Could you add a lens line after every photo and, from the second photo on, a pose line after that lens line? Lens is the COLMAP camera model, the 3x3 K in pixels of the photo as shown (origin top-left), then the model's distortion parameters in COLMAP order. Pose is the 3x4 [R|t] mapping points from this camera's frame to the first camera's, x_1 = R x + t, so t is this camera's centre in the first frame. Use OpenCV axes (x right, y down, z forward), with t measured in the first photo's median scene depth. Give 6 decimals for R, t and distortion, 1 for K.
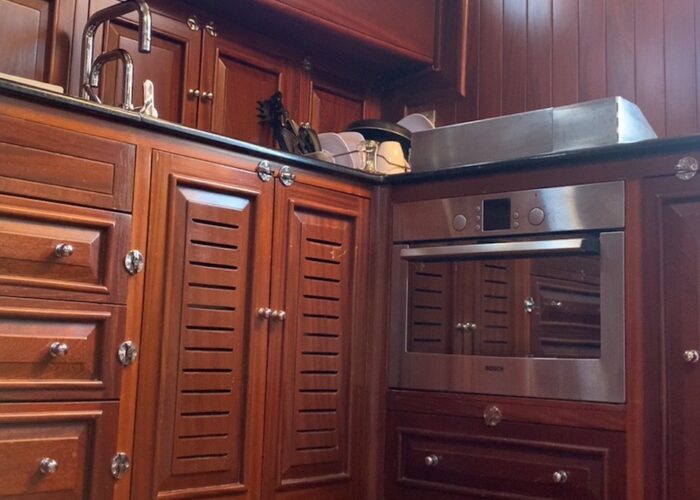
lens RADIAL K [[923.7, 0, 349.9], [0, 923.7, 228.7], [0, 0, 1]] dist [0.219901, -0.813994]
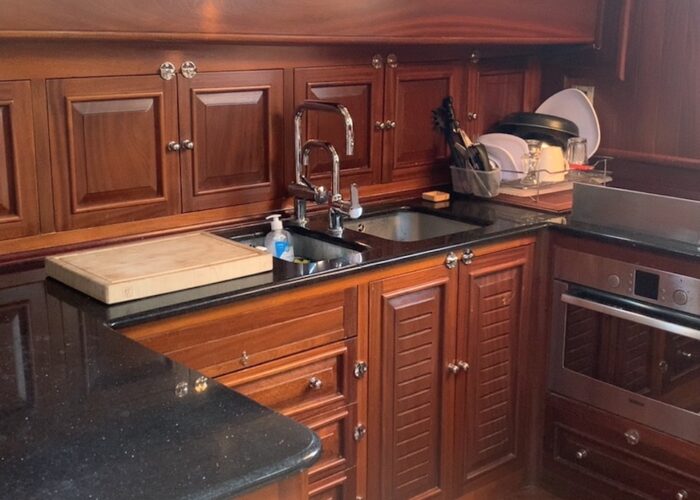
lens RADIAL K [[923.7, 0, 349.9], [0, 923.7, 228.7], [0, 0, 1]] dist [0.219901, -0.813994]
pose [[0.990284, 0.005682, -0.138946, -0.051590], [0.043115, 0.937382, 0.345624, -0.508263], [0.132209, -0.348256, 0.928029, -0.139862]]
